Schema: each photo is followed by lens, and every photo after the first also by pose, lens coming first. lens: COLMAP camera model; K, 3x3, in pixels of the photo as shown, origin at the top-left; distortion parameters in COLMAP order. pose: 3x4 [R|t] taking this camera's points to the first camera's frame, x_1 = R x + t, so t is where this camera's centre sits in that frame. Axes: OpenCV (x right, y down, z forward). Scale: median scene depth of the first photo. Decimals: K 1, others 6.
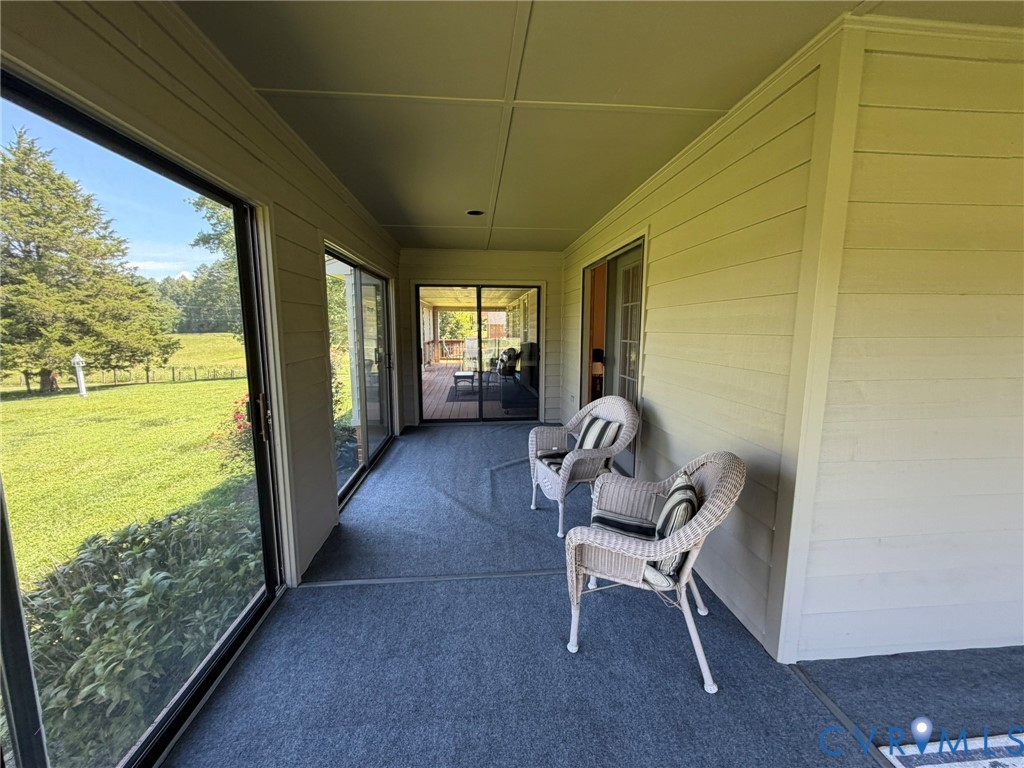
lens RADIAL K [[409.1, 0, 507.9], [0, 409.1, 386.6], [0, 0, 1]] dist [0.003297, -0.000699]
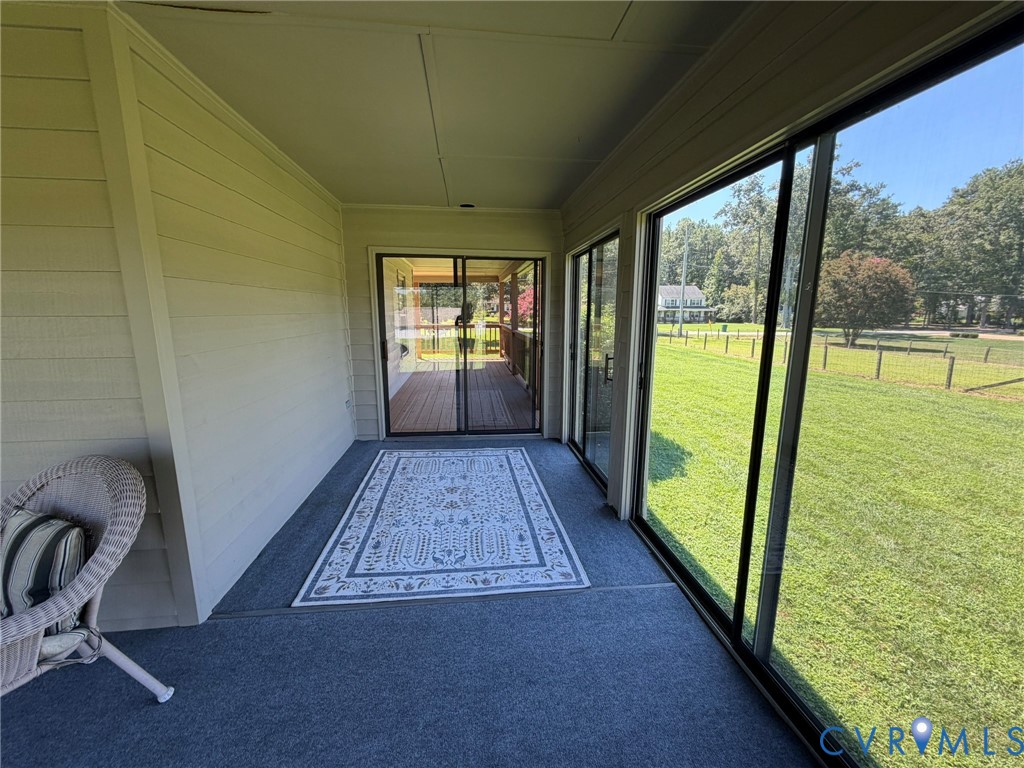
lens RADIAL K [[409.1, 0, 507.6], [0, 409.1, 384.7], [0, 0, 1]] dist [0.003297, -0.000699]
pose [[-0.030254, -0.170276, 0.984932, -0.317475], [0.131566, 0.976131, 0.172796, -0.015439], [-0.990846, 0.134811, -0.007130, 0.132629]]
